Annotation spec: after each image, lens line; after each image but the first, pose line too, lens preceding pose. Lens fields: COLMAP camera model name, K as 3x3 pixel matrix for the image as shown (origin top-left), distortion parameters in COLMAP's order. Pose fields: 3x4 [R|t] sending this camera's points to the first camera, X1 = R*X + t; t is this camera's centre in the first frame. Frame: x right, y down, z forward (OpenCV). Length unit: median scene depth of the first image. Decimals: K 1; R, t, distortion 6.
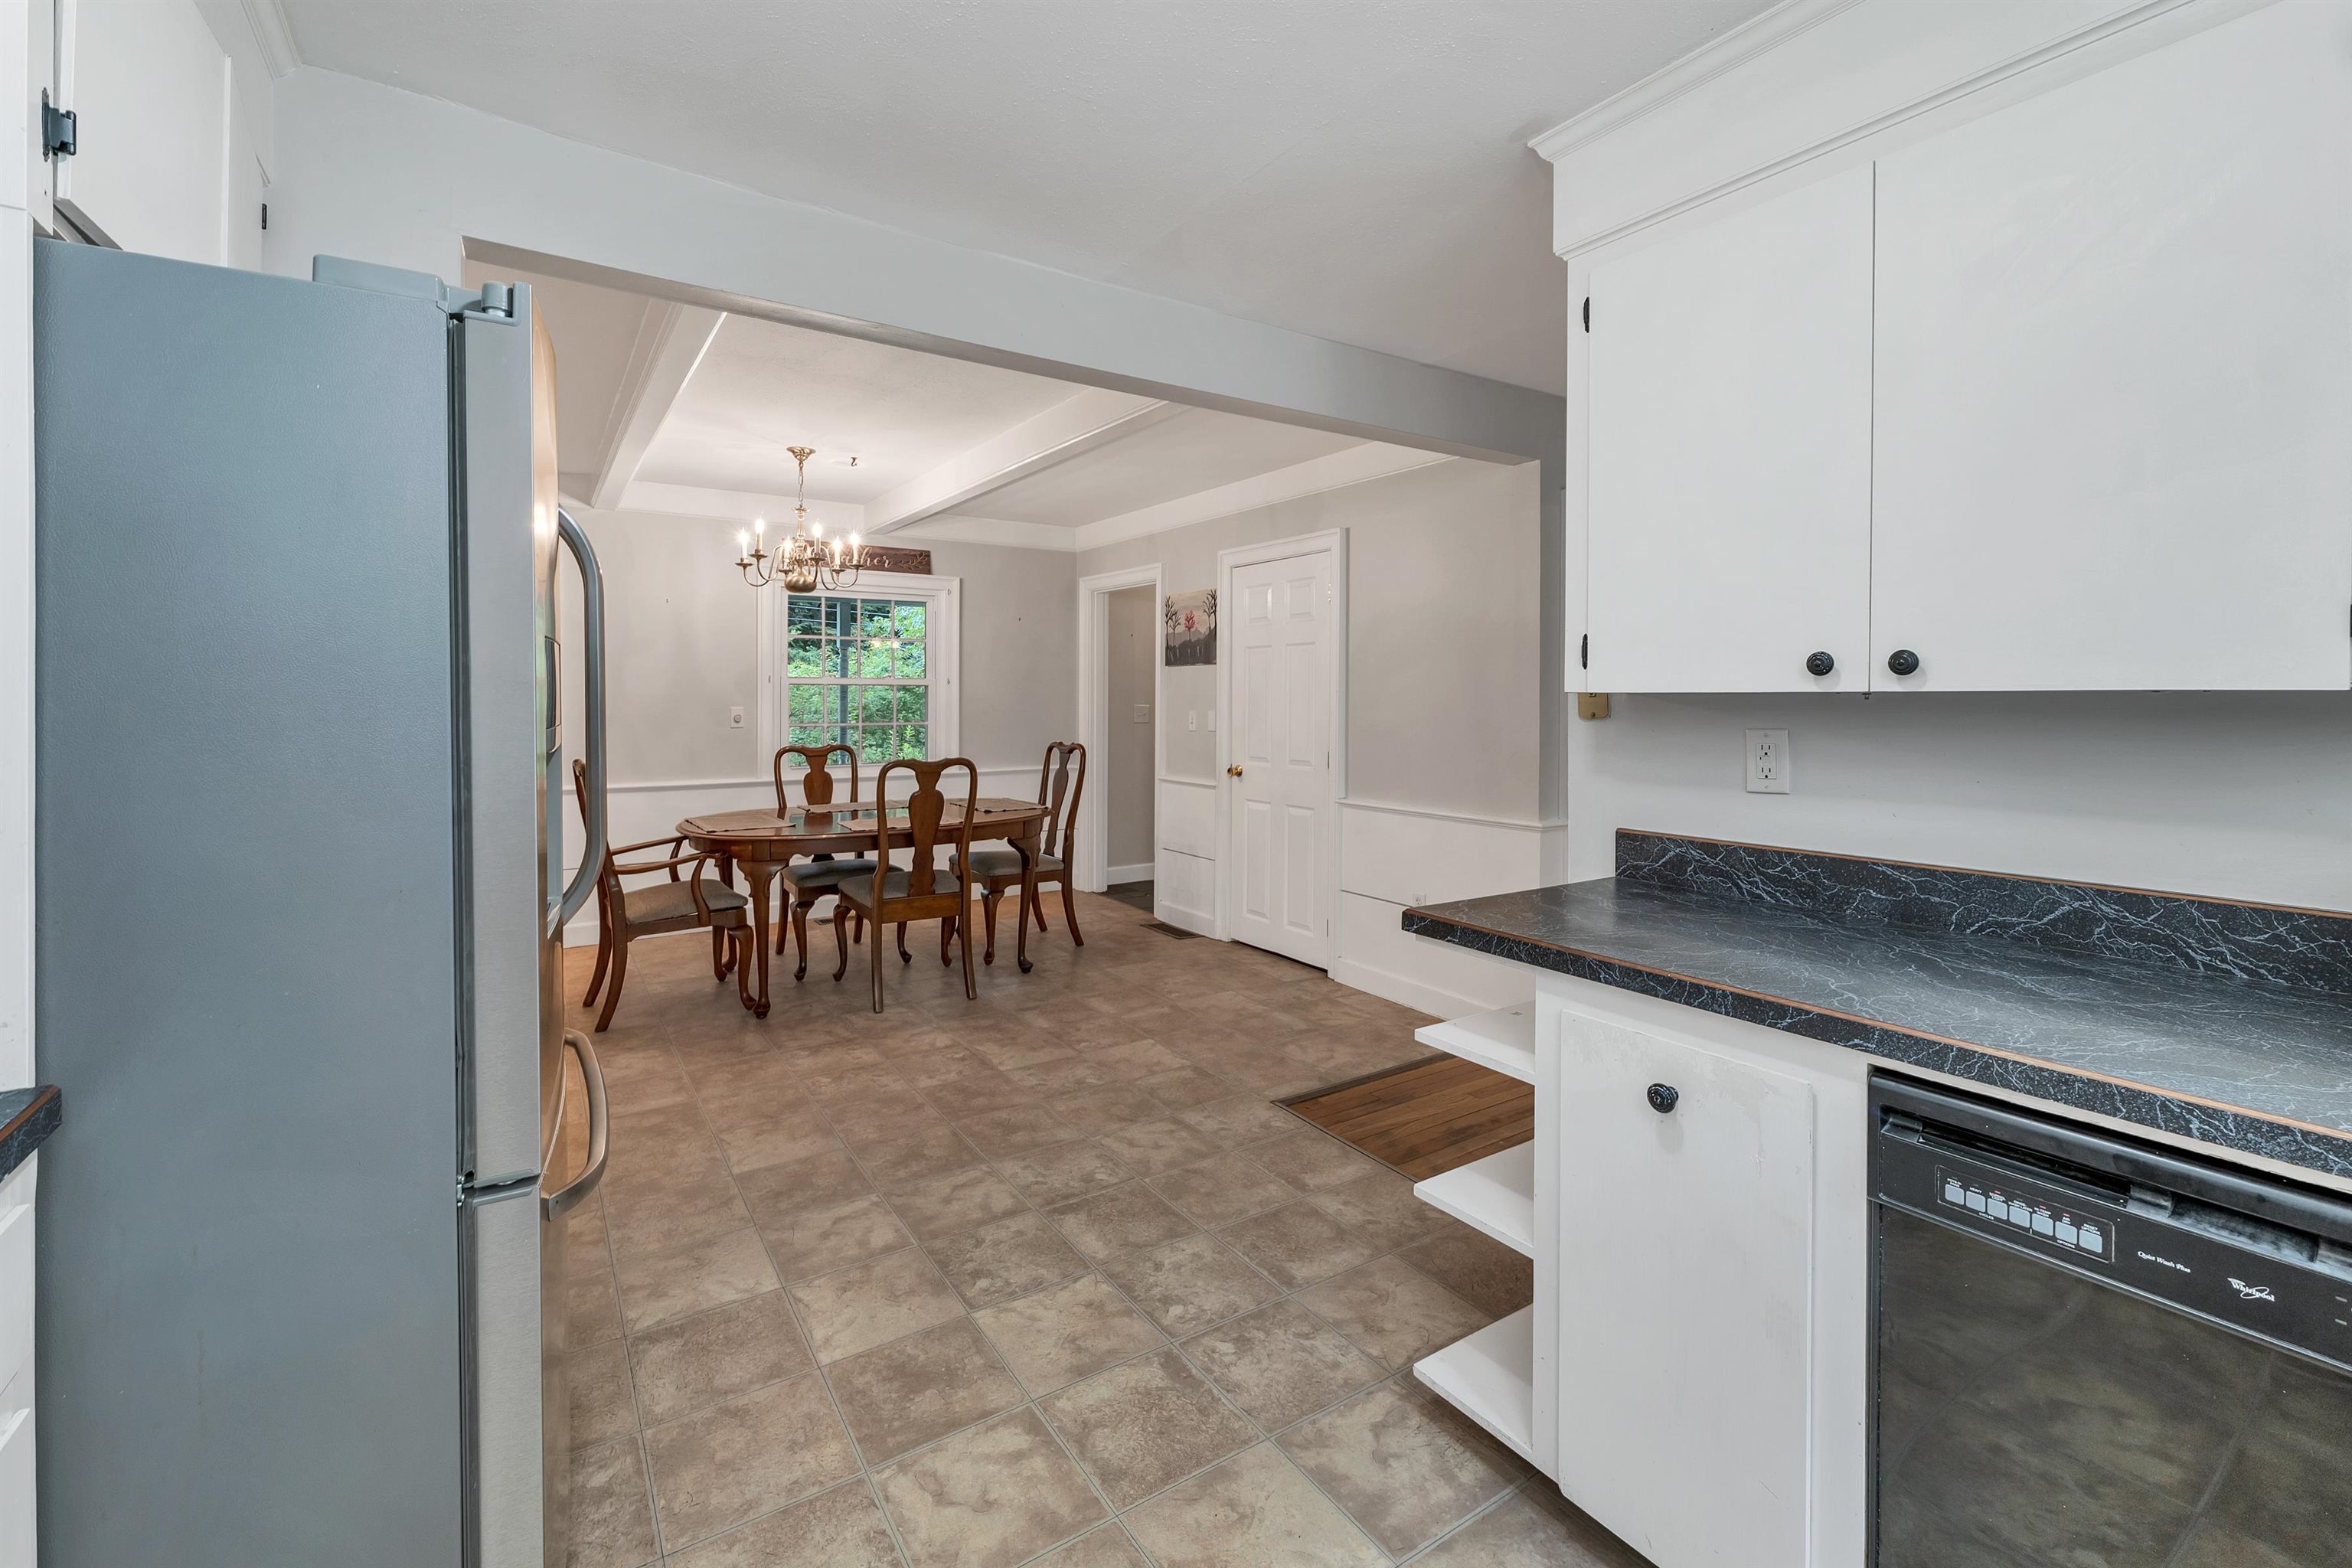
lens RADIAL K [[1012.5, 0, 1181.3], [0, 1012.5, 704.3], [0, 0, 1]] dist [-0.001906, 0.001758]
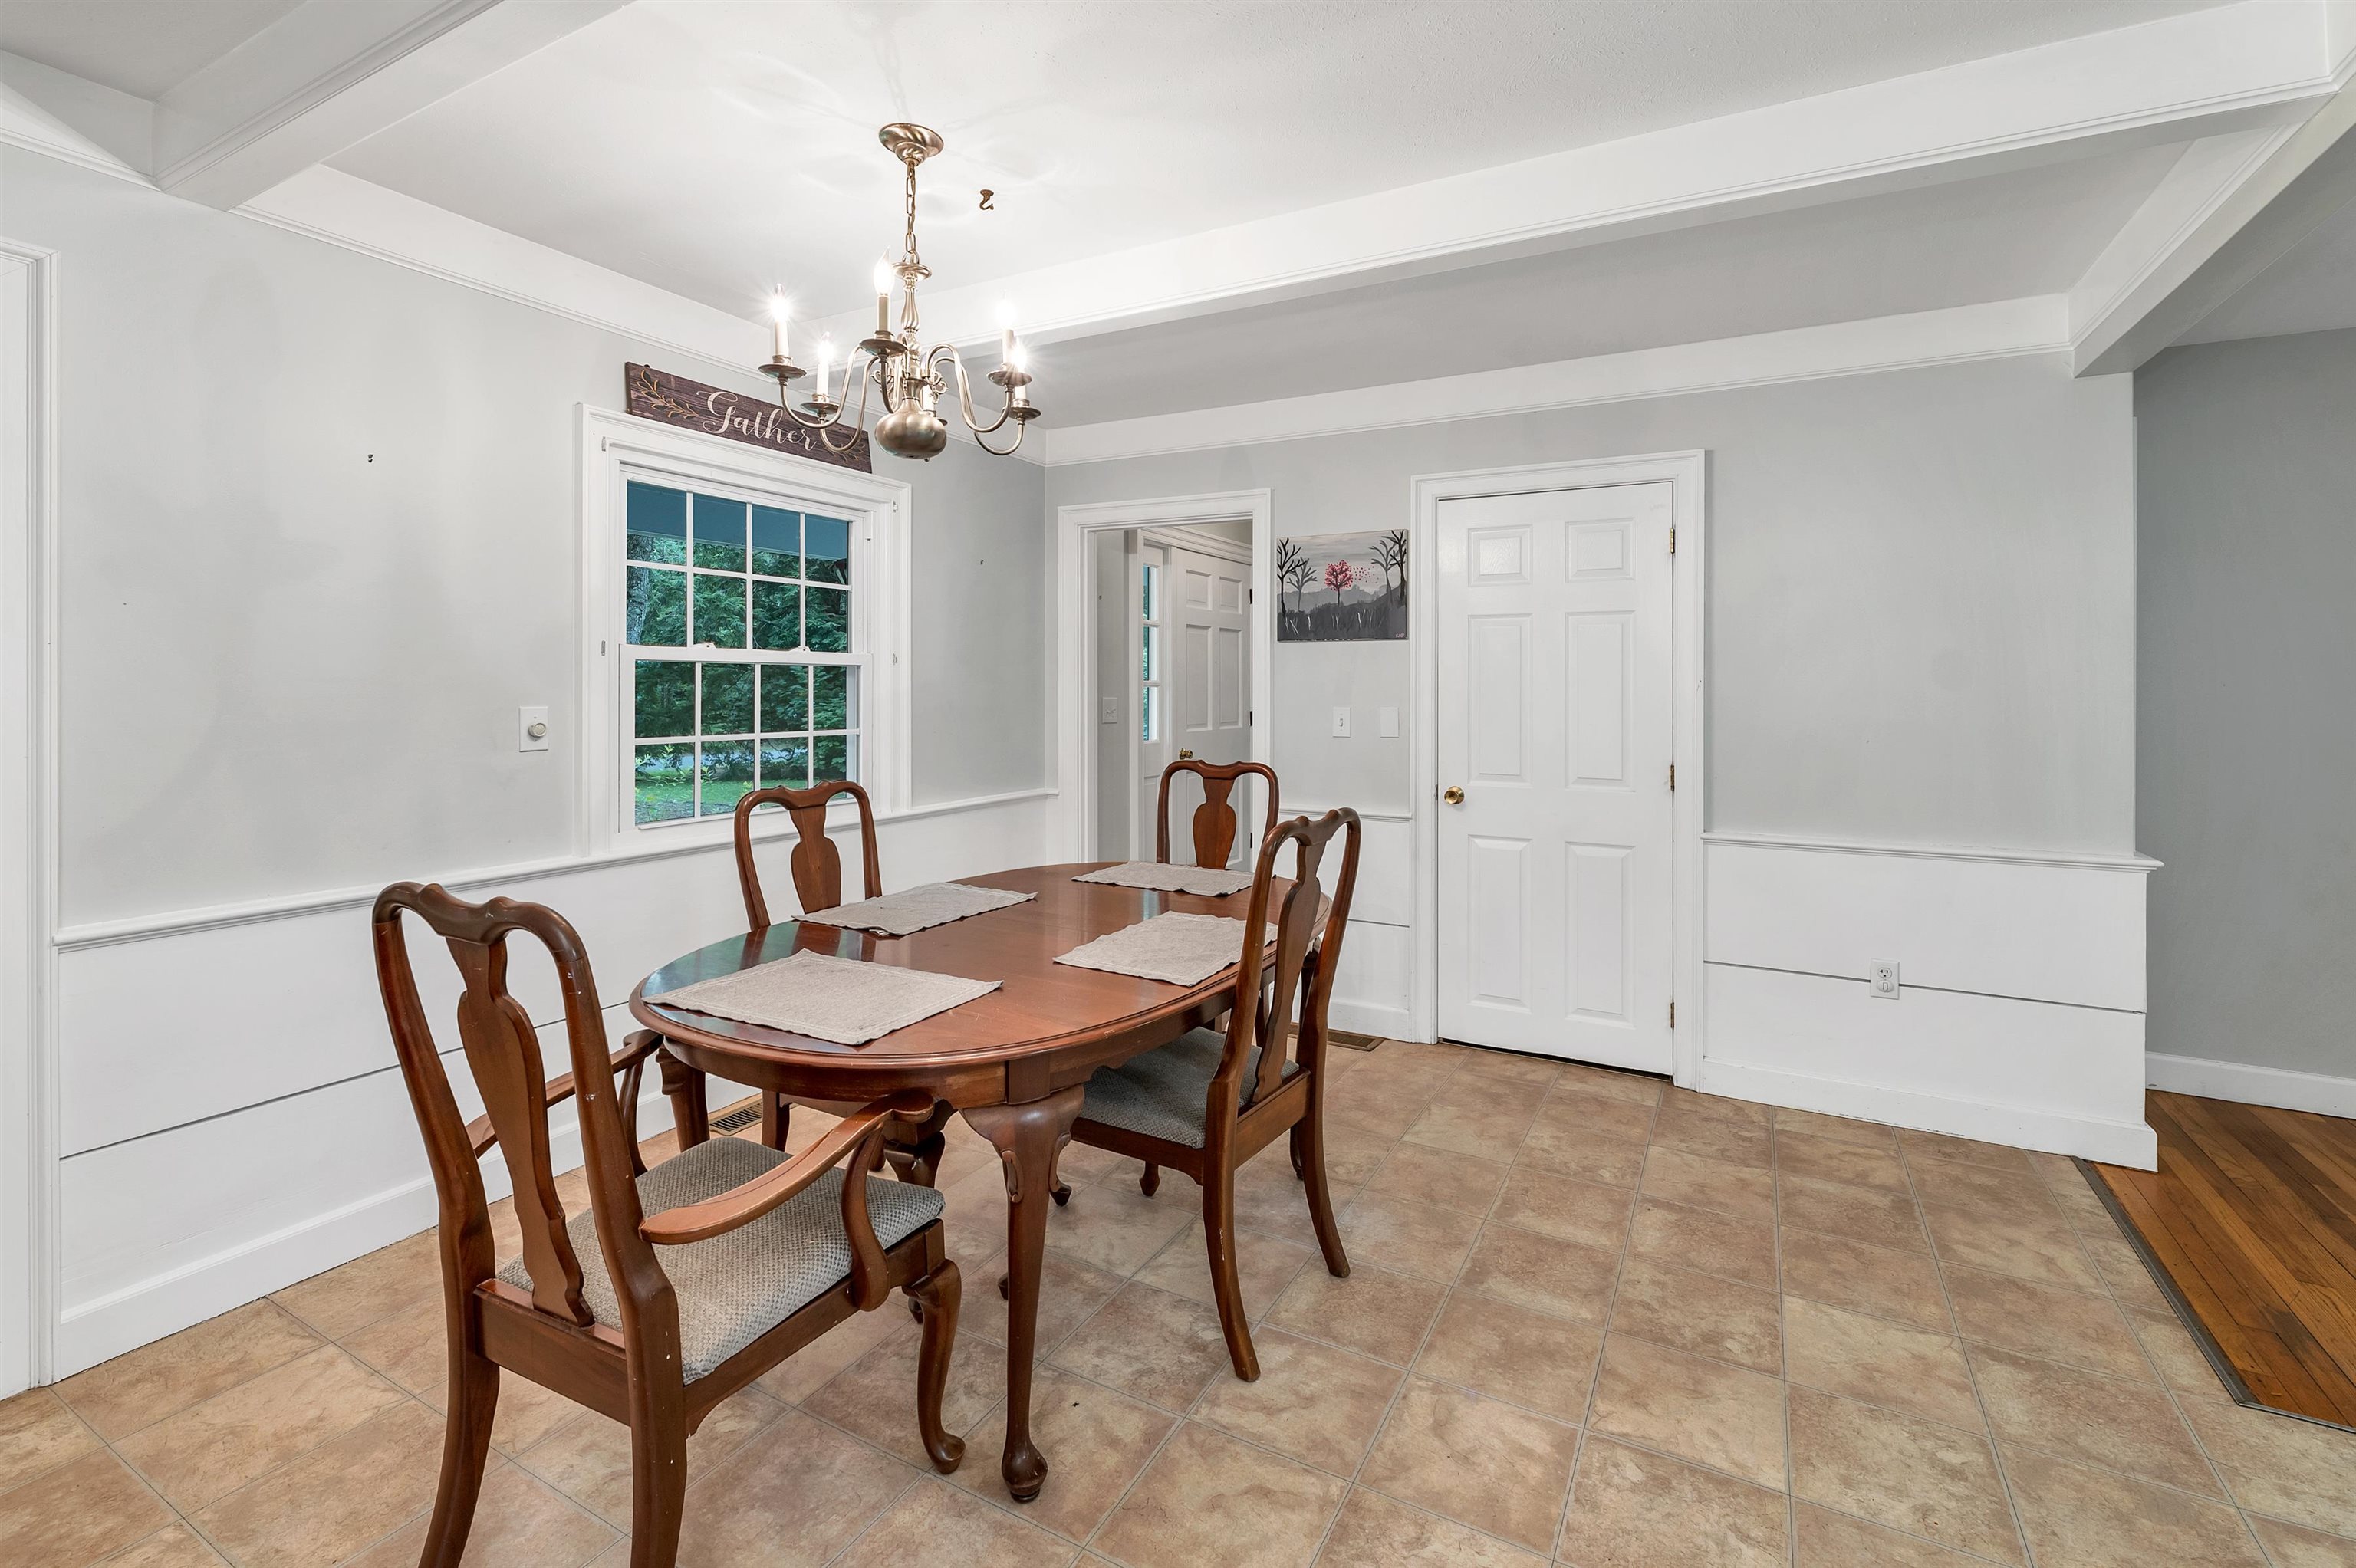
lens RADIAL K [[1014.1, 0, 1207.8], [0, 1014.1, 677.4], [0, 0, 1]] dist [-0.001906, 0.001758]
pose [[0.874194, 0.007137, 0.485525, -0.605118], [0.002315, 0.999819, -0.018866, -0.001675], [-0.485571, 0.017616, 0.874019, 0.682705]]
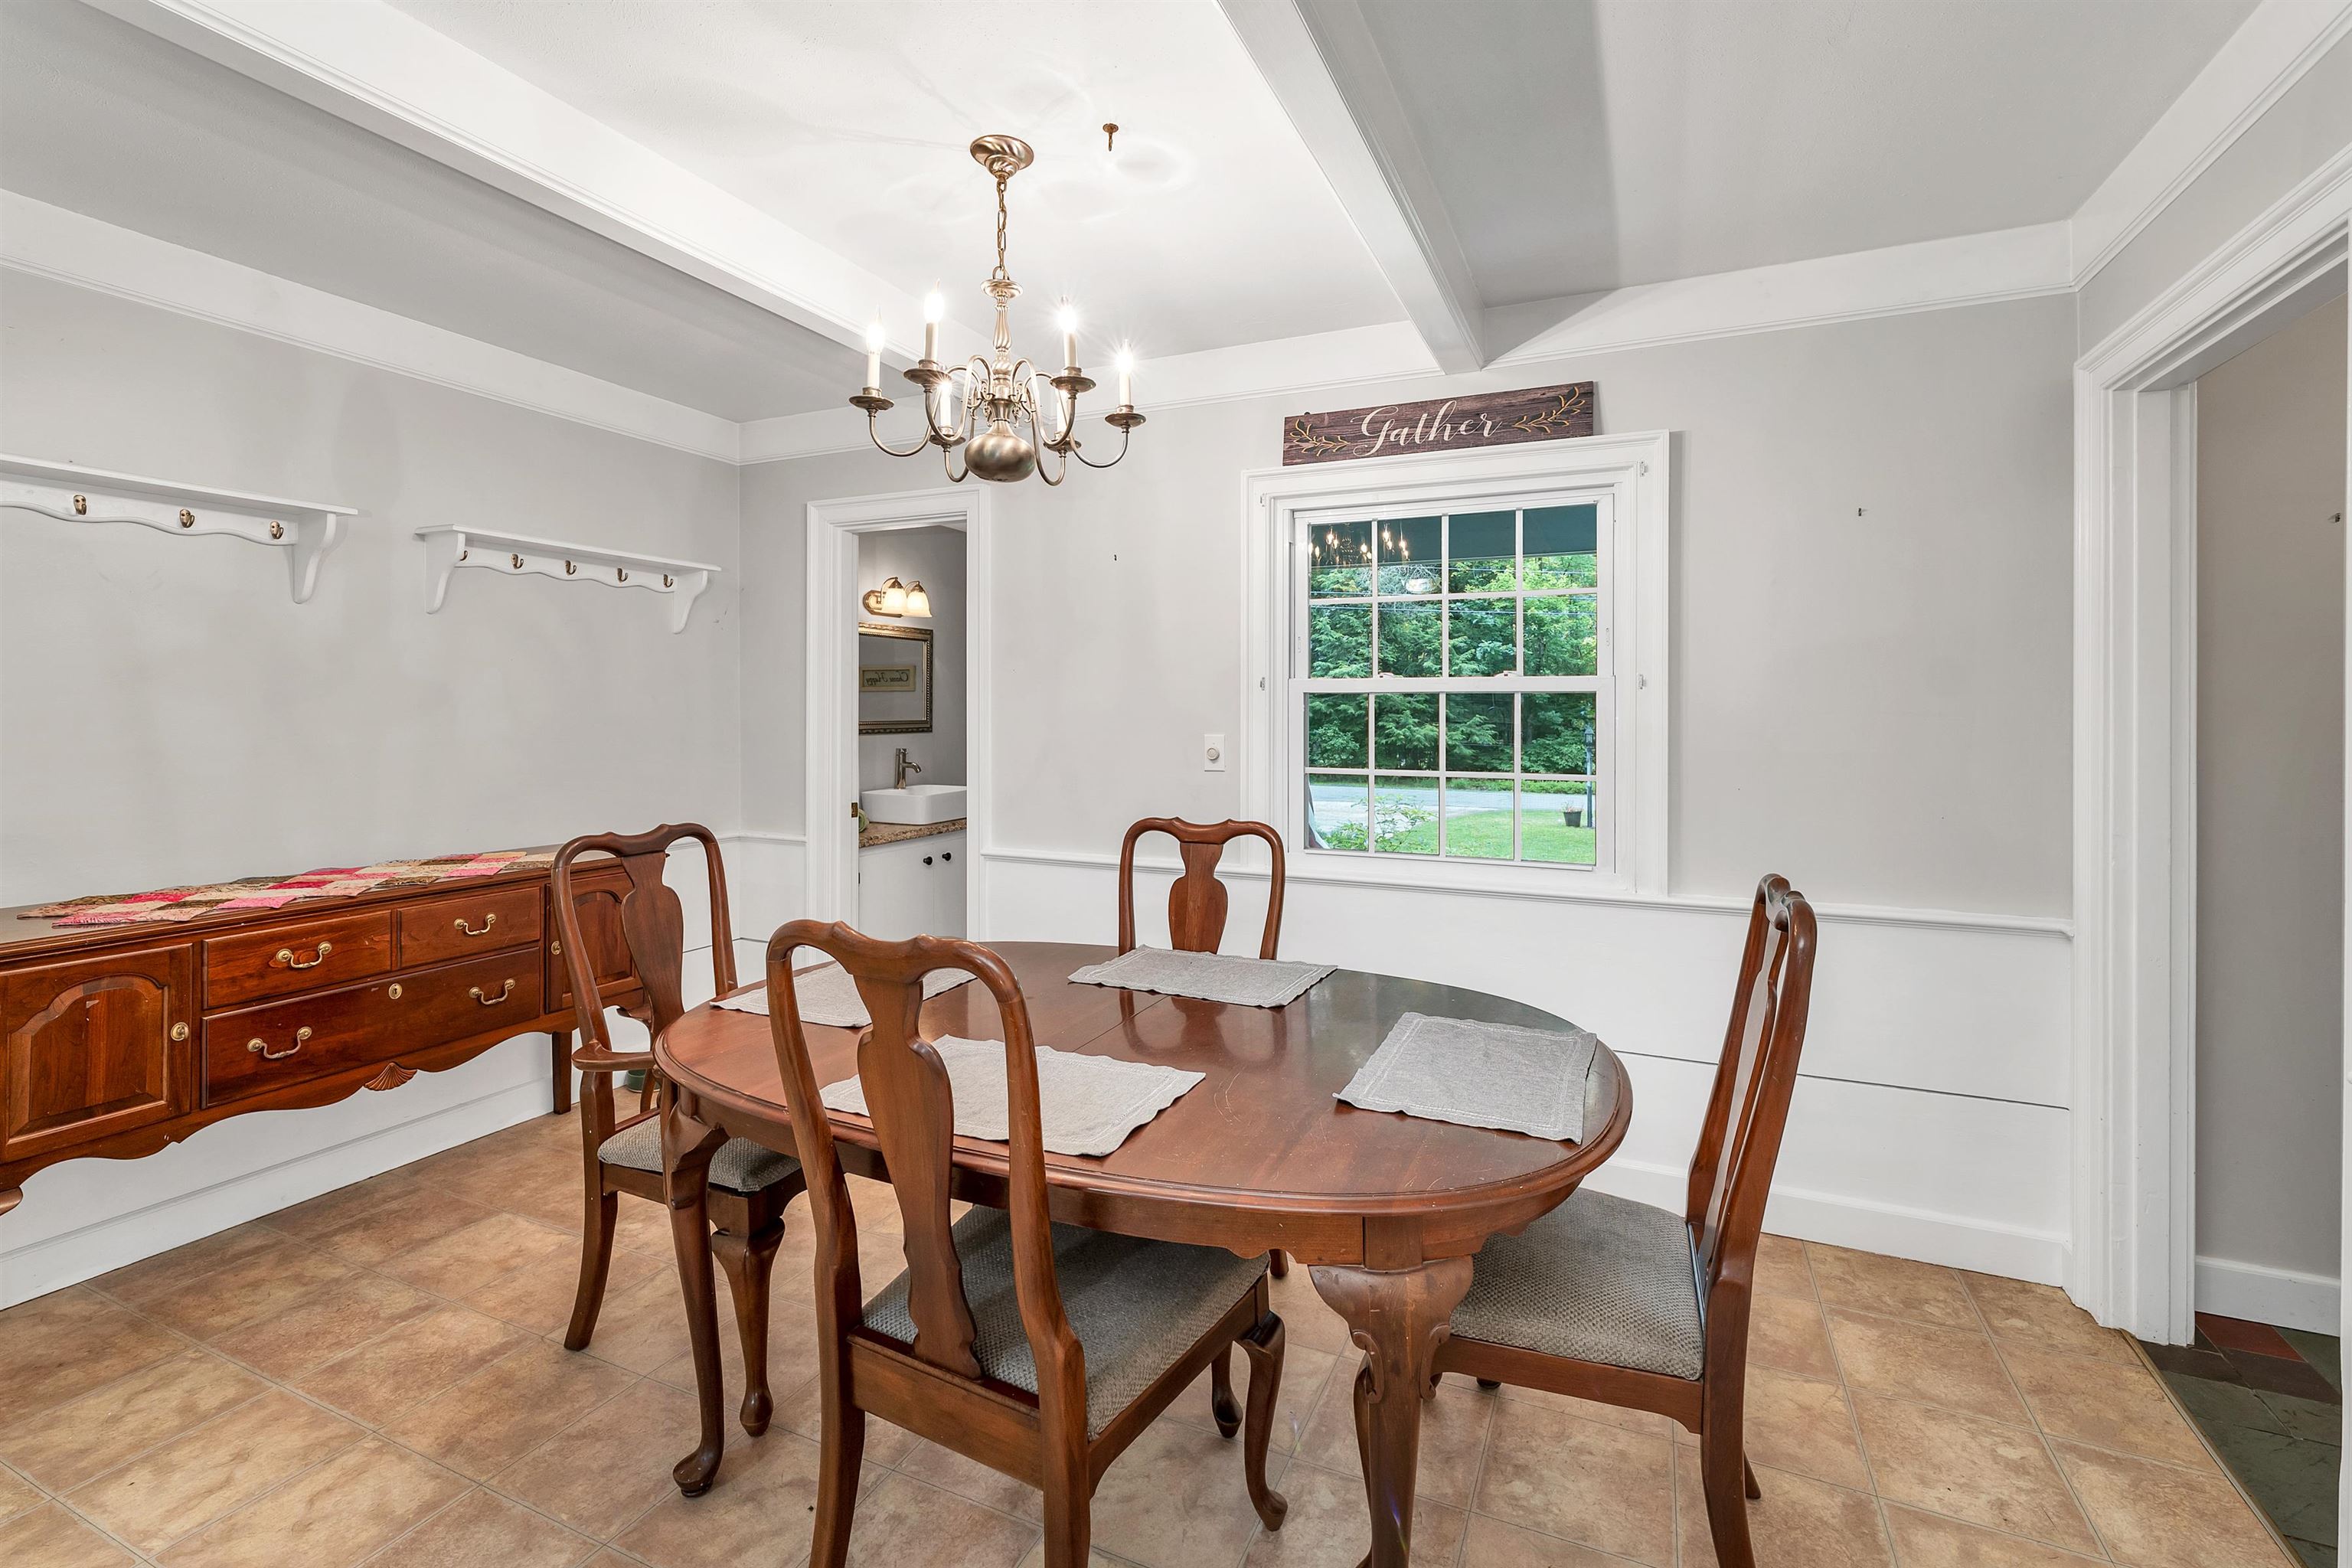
lens RADIAL K [[1012.5, 0, 1201.5], [0, 1012.5, 723.1], [0, 0, 1]] dist [-0.001906, 0.001758]
pose [[0.543681, 0.010328, -0.839229, 0.040130], [-0.013693, 0.999900, 0.003435, -0.008800], [0.839180, 0.009624, 0.543768, 1.058223]]
